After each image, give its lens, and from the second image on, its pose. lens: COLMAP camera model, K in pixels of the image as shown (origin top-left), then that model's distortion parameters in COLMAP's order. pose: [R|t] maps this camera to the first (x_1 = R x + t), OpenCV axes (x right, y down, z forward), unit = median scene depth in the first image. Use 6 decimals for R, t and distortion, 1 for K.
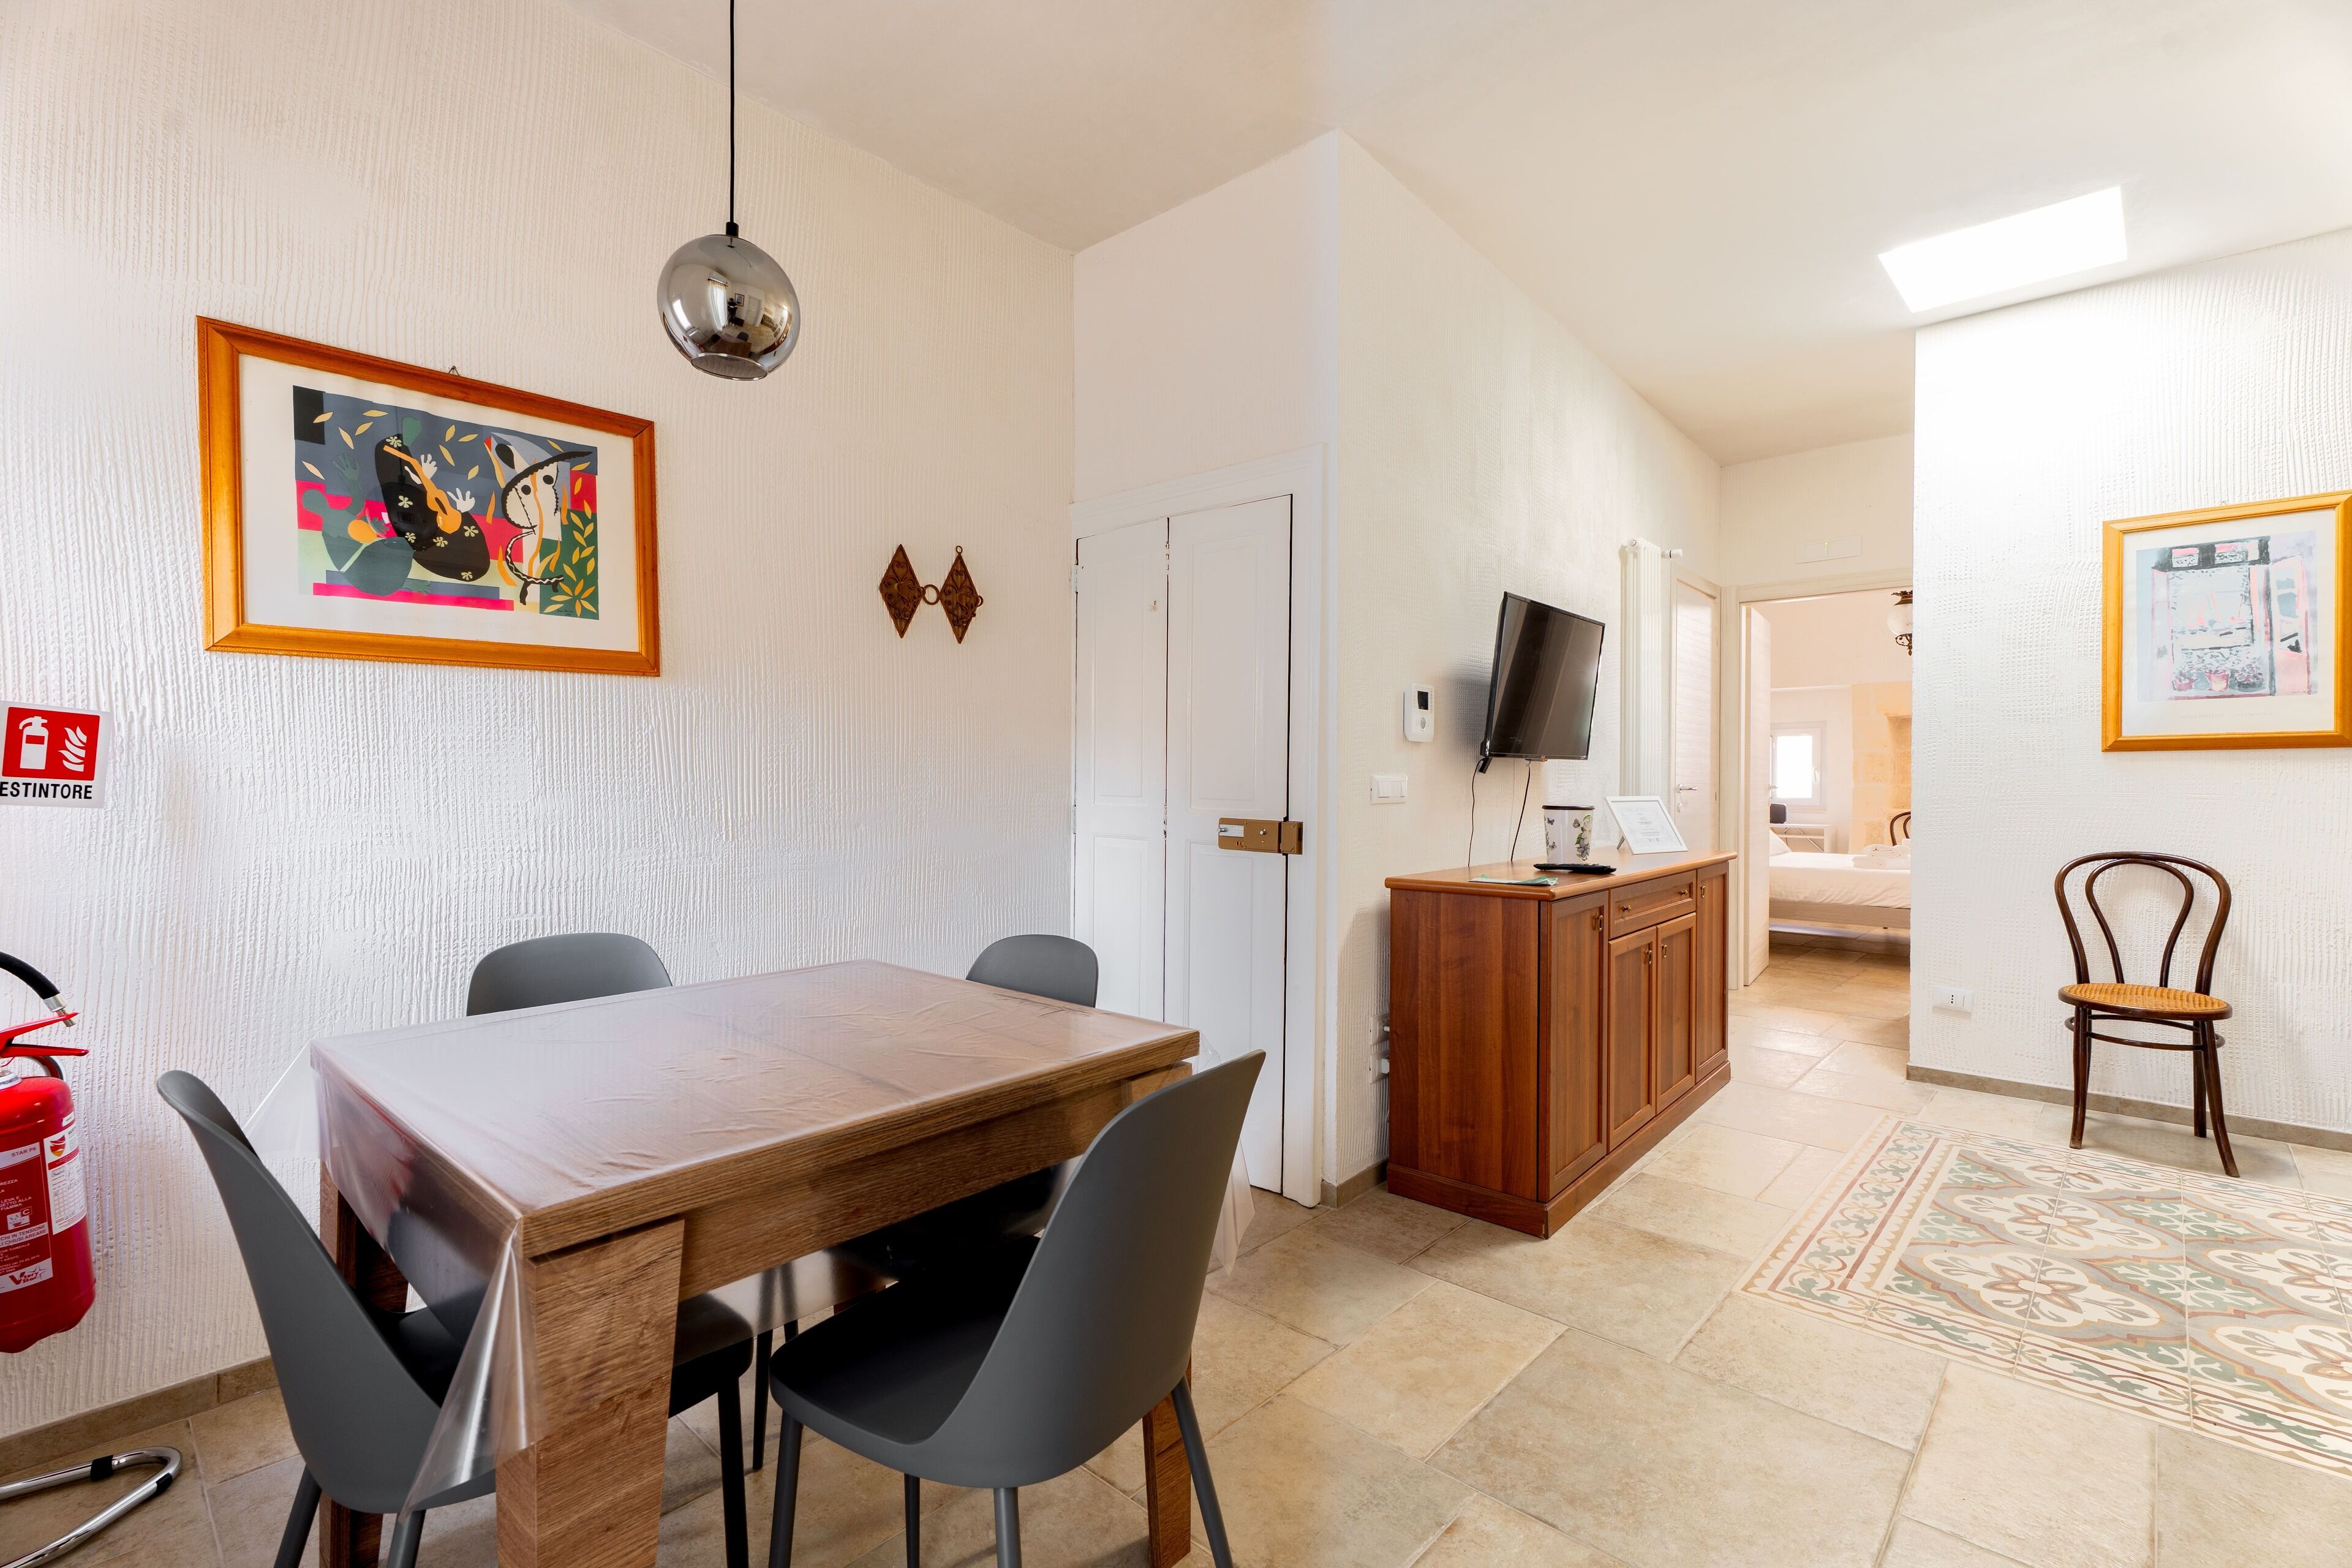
lens RADIAL K [[1032.0, 0, 1161.0], [0, 1032.0, 777.3], [0, 0, 1]] dist [0.002829, -0.000044]
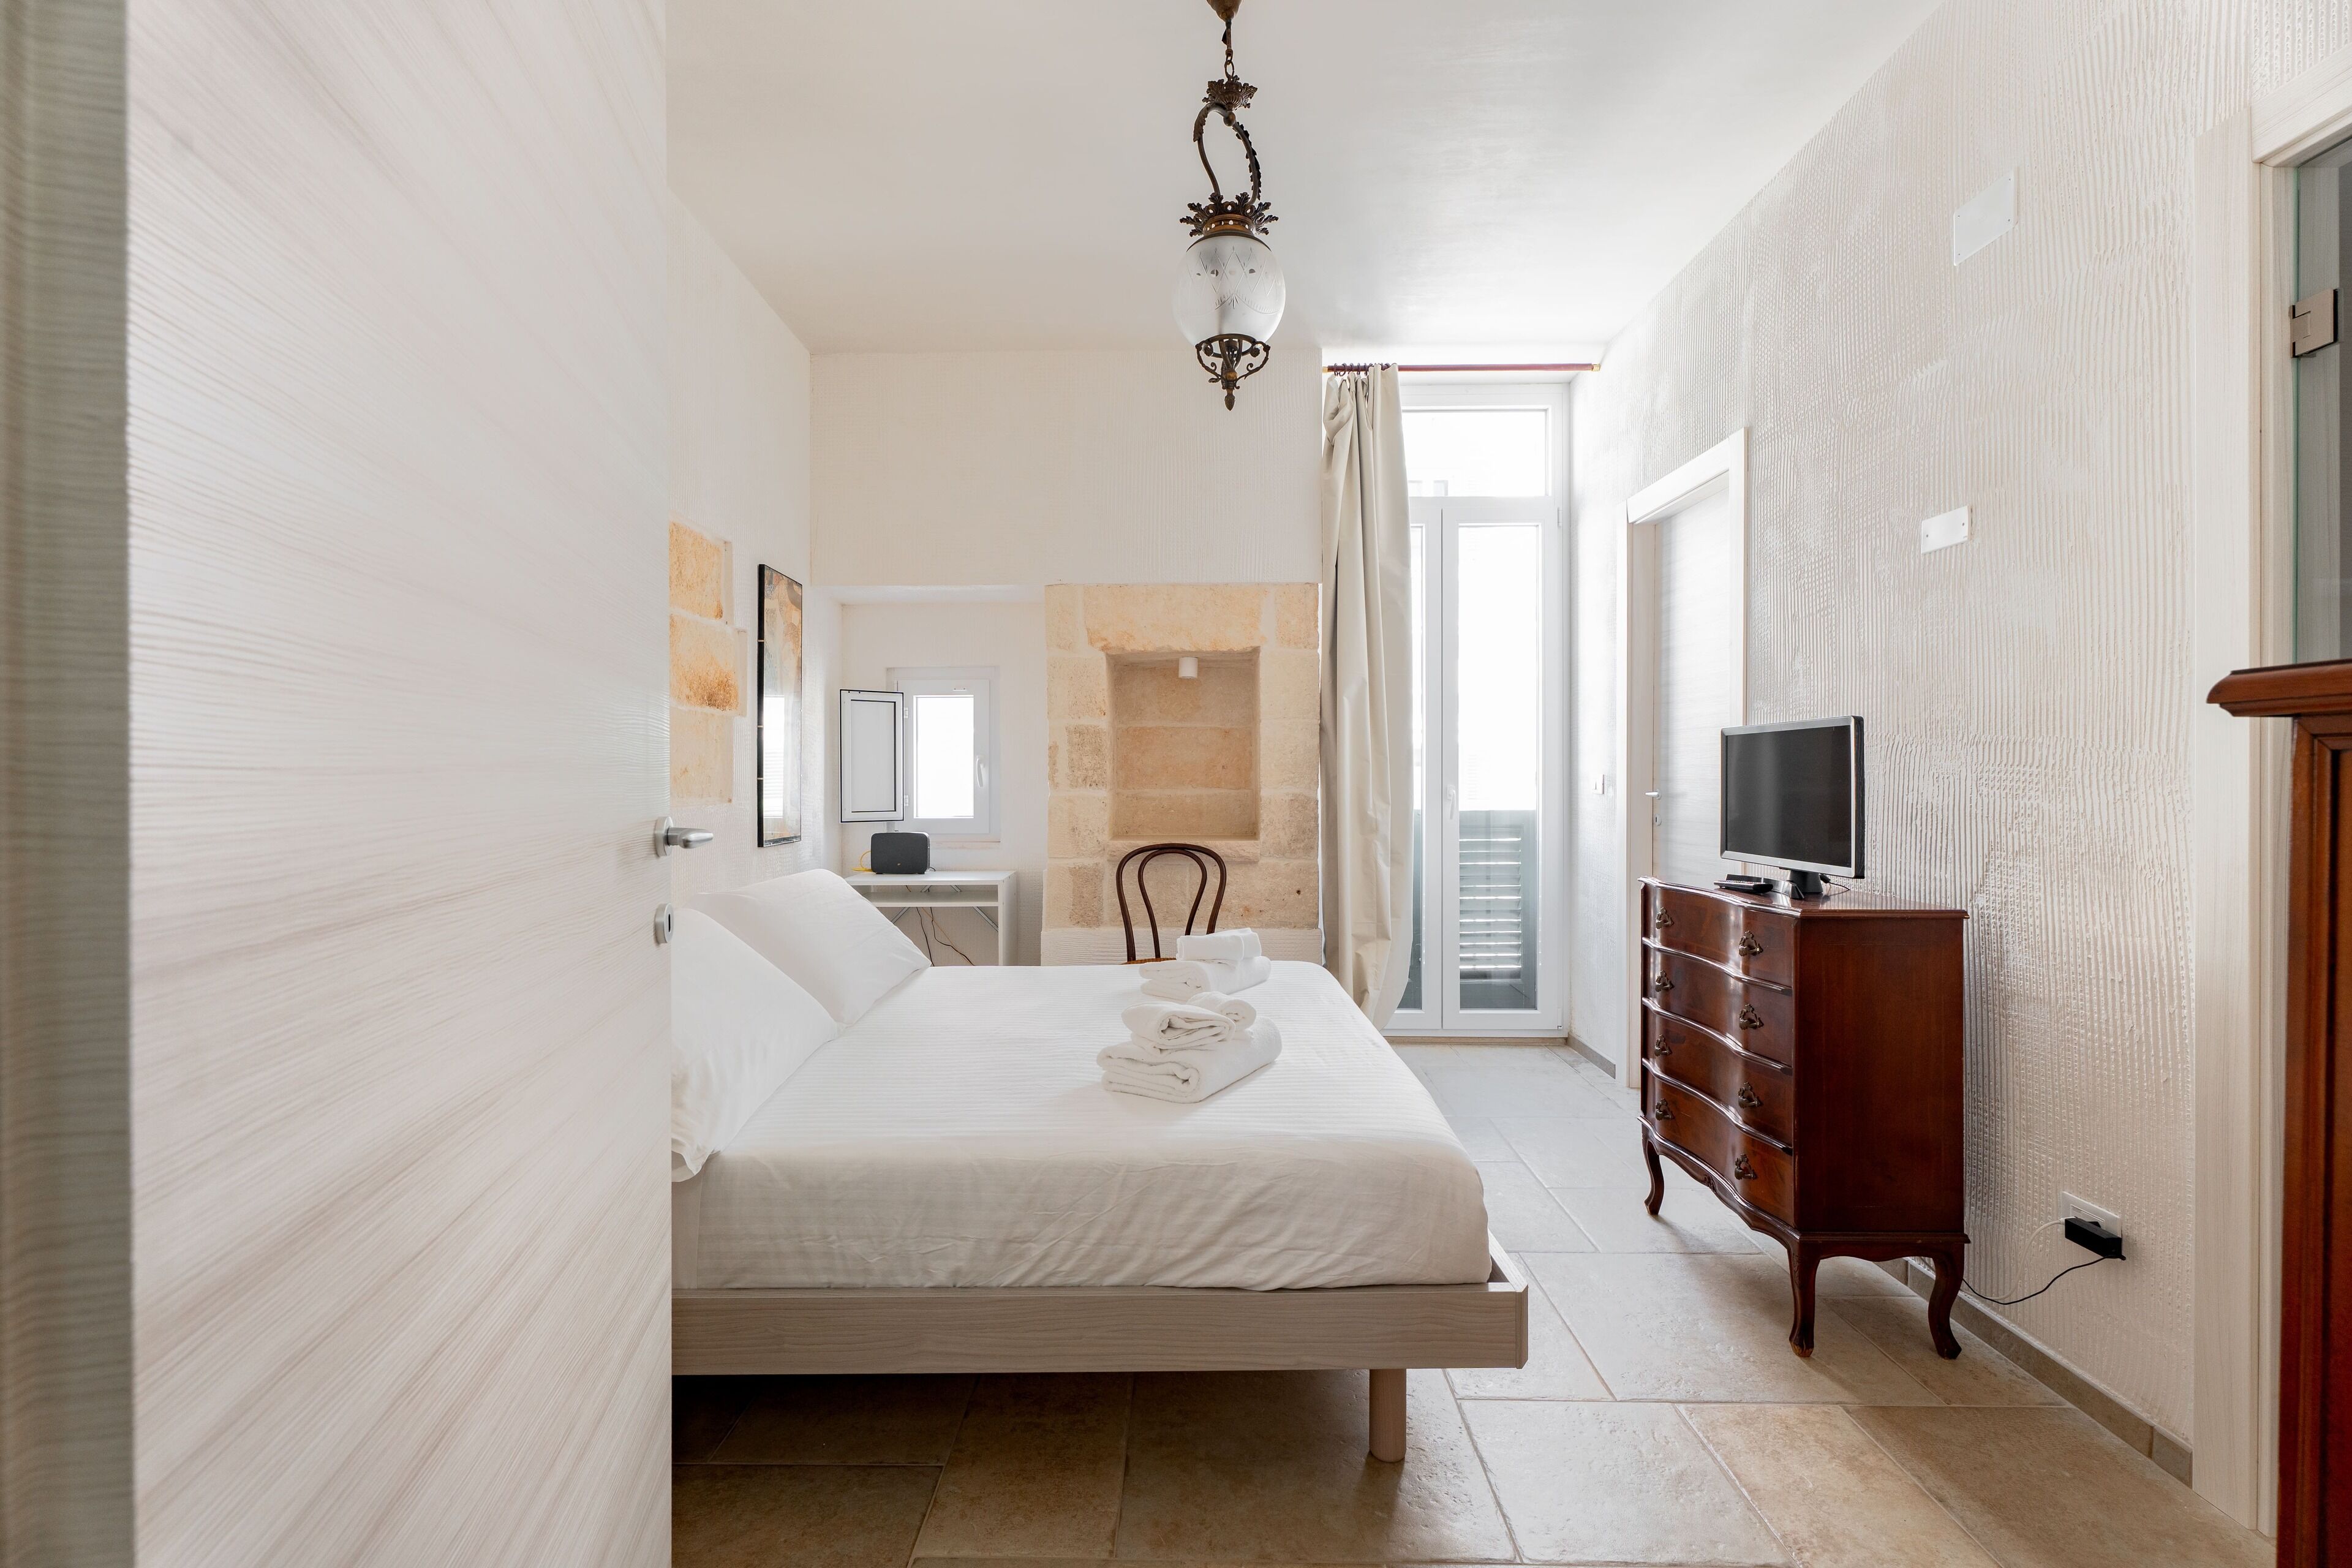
lens RADIAL K [[1032.0, 0, 1161.0], [0, 1032.0, 777.3], [0, 0, 1]] dist [0.002829, -0.000044]
pose [[0.739133, -0.007184, 0.673522, 1.004729], [0.006555, 0.999972, 0.003472, -0.003722], [-0.673528, 0.001848, 0.739159, 1.592566]]
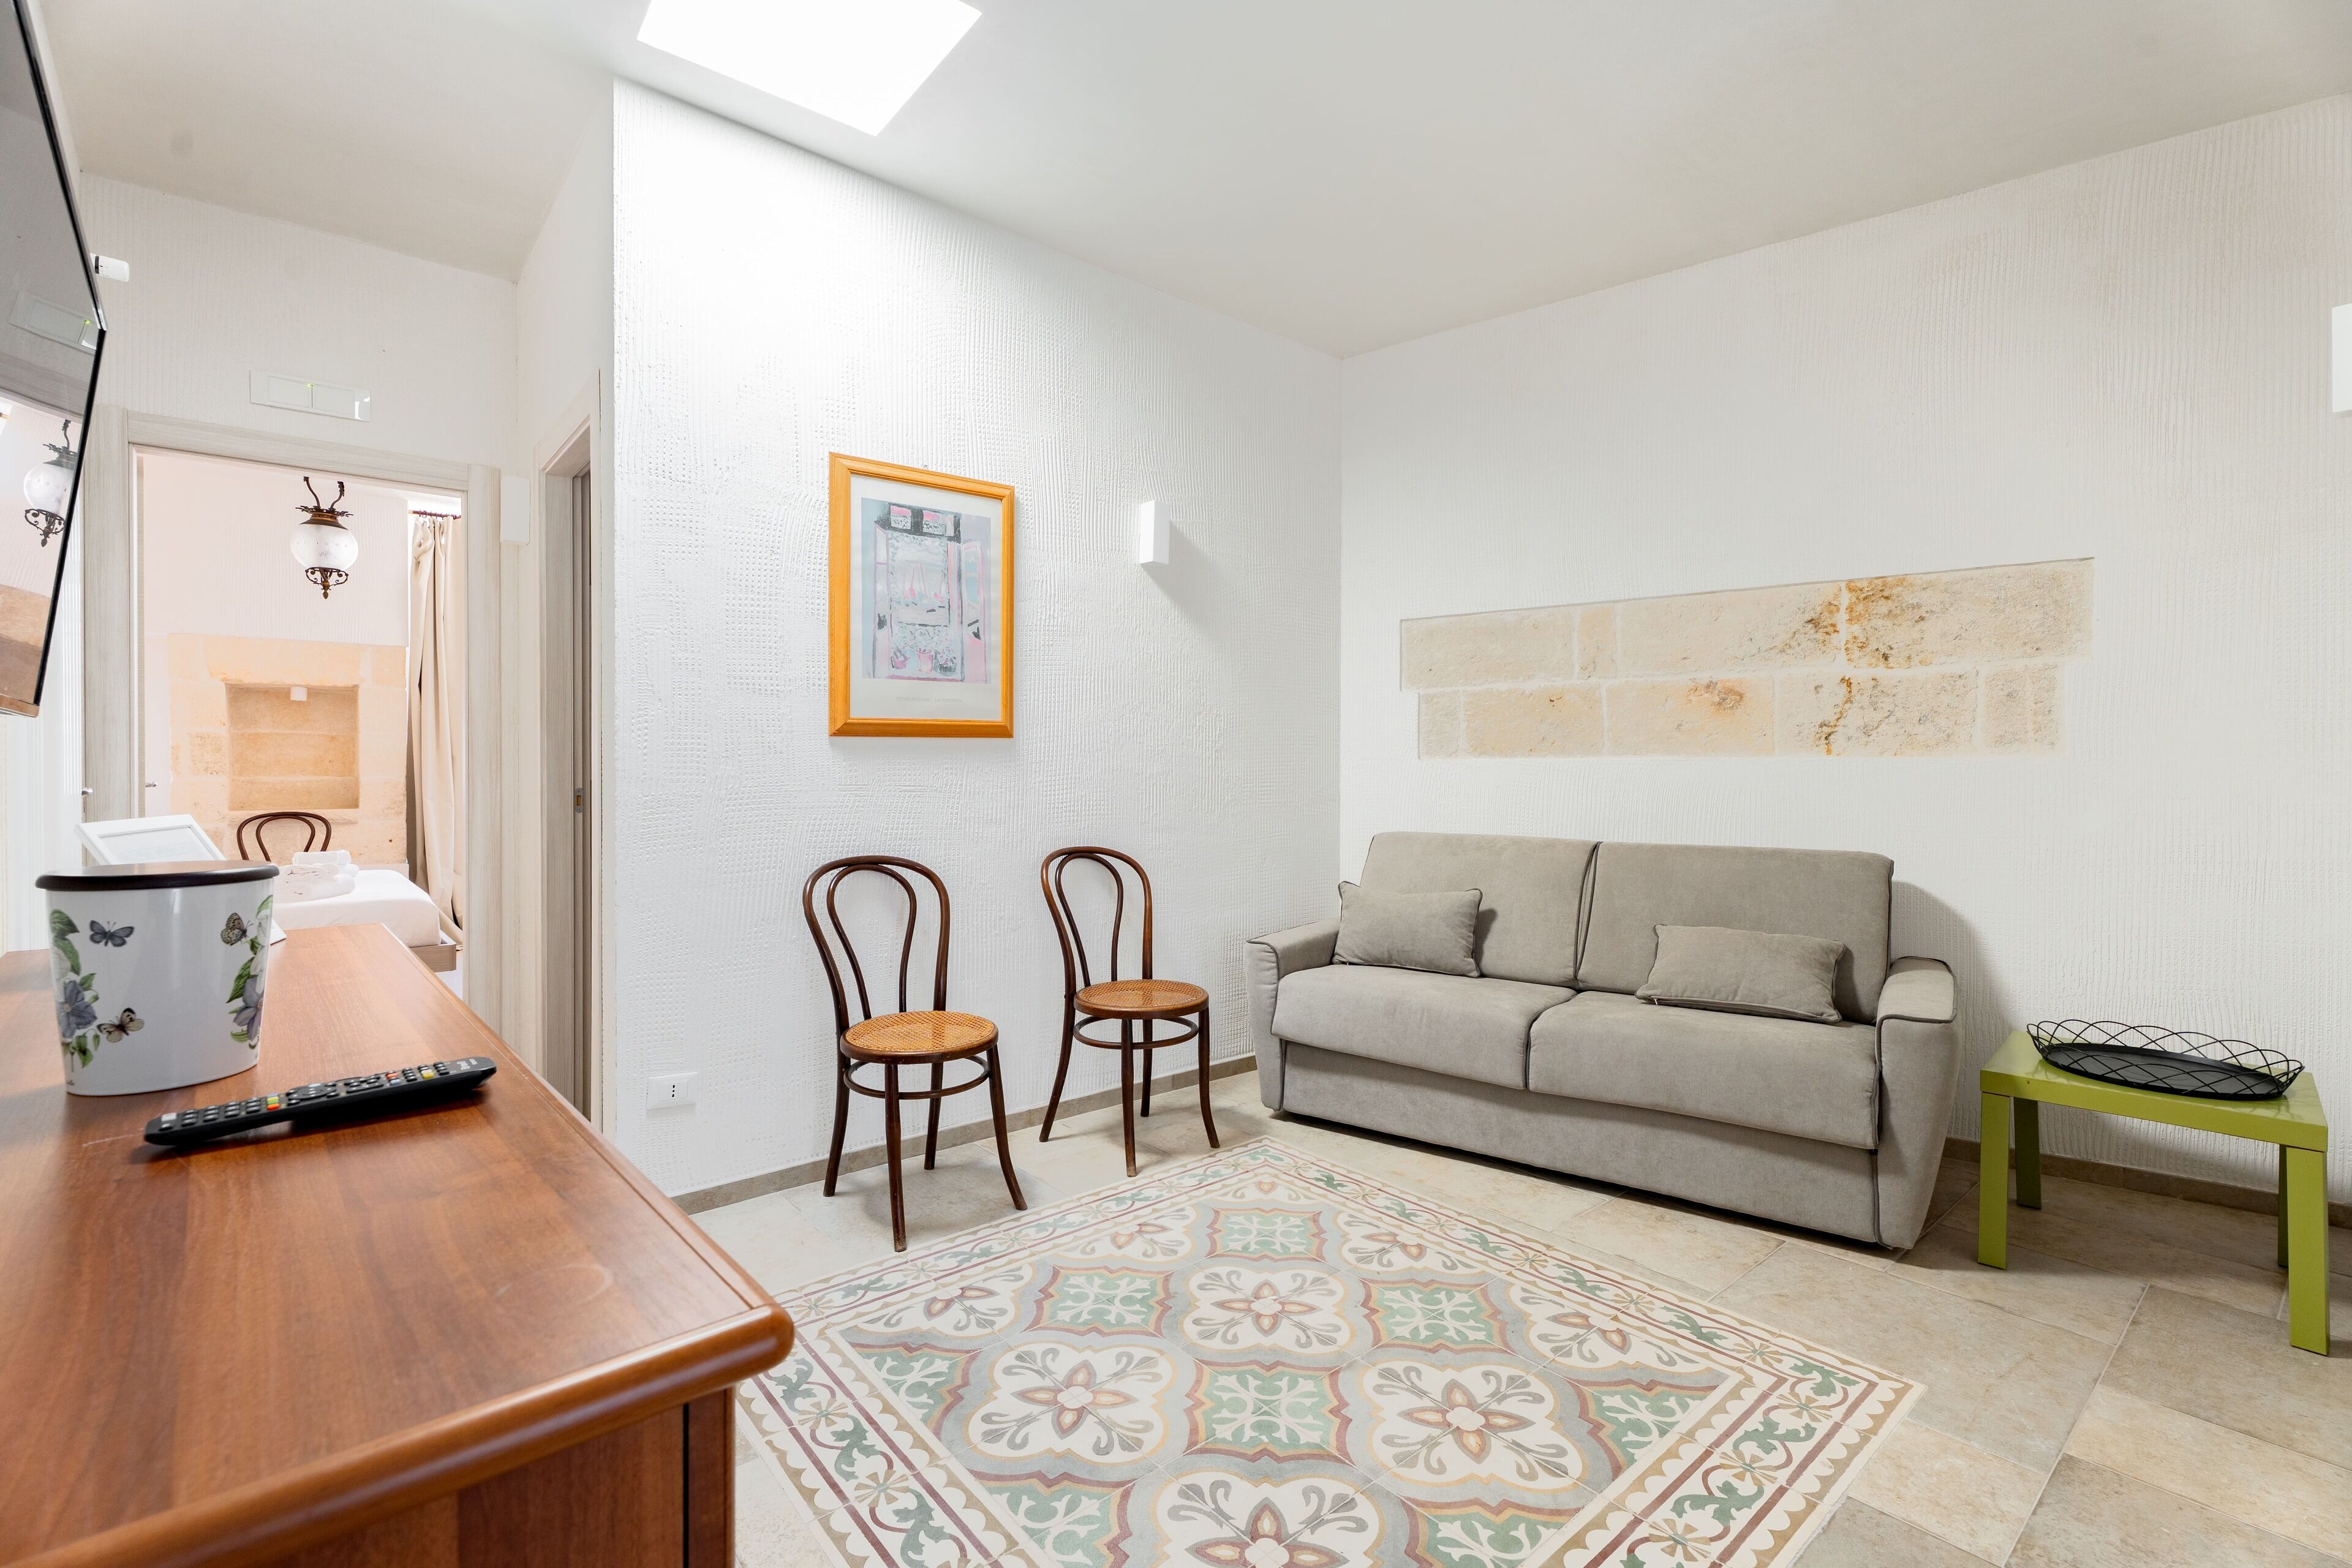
lens RADIAL K [[1032.0, 0, 1161.0], [0, 1032.0, 777.3], [0, 0, 1]] dist [0.002829, -0.000044]
pose [[0.106737, -0.010832, 0.994228, 0.141667], [0.001391, 0.999941, 0.010745, -0.000727], [-0.994286, 0.000236, 0.106746, 0.707673]]
